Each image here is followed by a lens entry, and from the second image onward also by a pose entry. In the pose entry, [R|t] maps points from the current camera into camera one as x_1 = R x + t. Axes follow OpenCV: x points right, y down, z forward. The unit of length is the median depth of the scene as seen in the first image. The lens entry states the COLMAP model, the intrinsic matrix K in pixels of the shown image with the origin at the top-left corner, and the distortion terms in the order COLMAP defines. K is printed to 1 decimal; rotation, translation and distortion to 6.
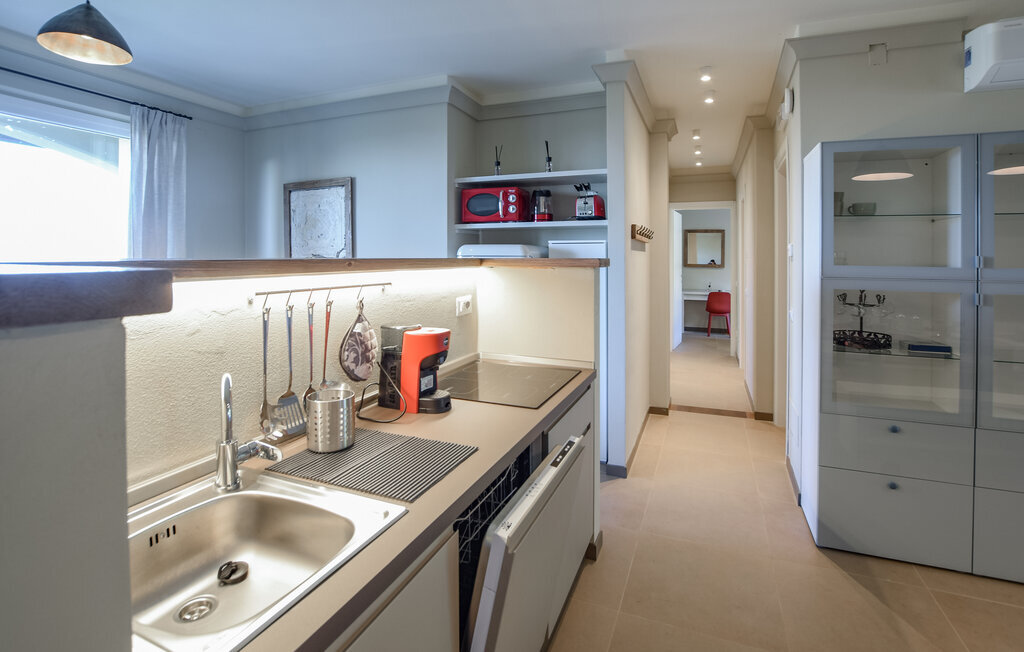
lens RADIAL K [[481.2, 0, 516.4], [0, 481.2, 256.6], [0, 0, 1]] dist [-0.018530, -0.000698]
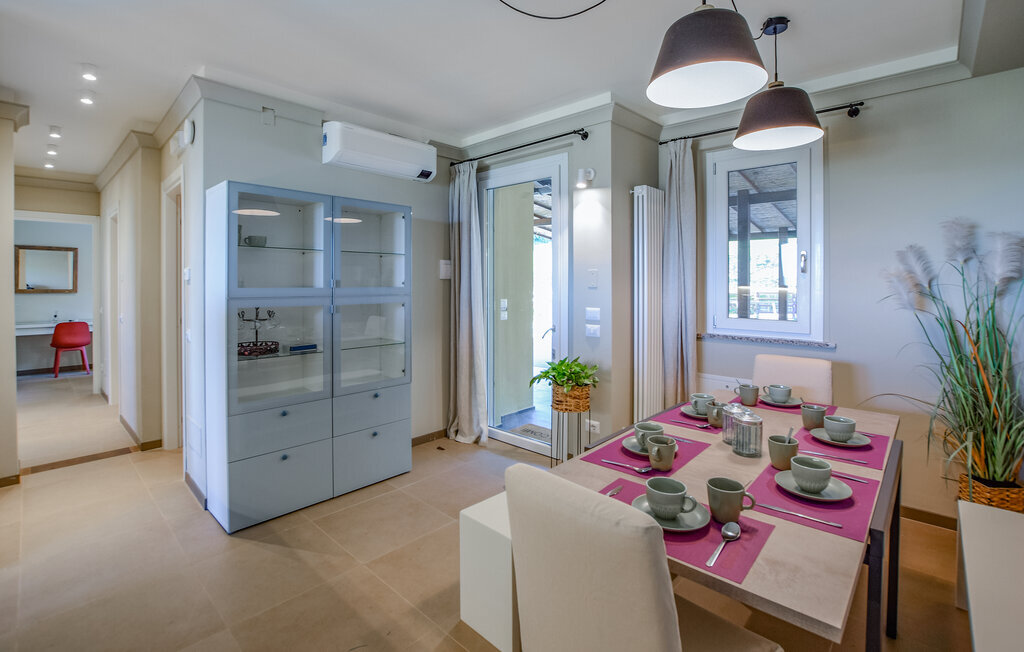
lens RADIAL K [[460.5, 0, 515.9], [0, 460.5, 283.1], [0, 0, 1]] dist [-0.000399, -0.000066]
pose [[0.361275, -0.009744, 0.932408, -0.126546], [0.001348, 0.999950, 0.009928, -0.002932], [-0.932458, -0.002330, 0.361270, -0.038081]]
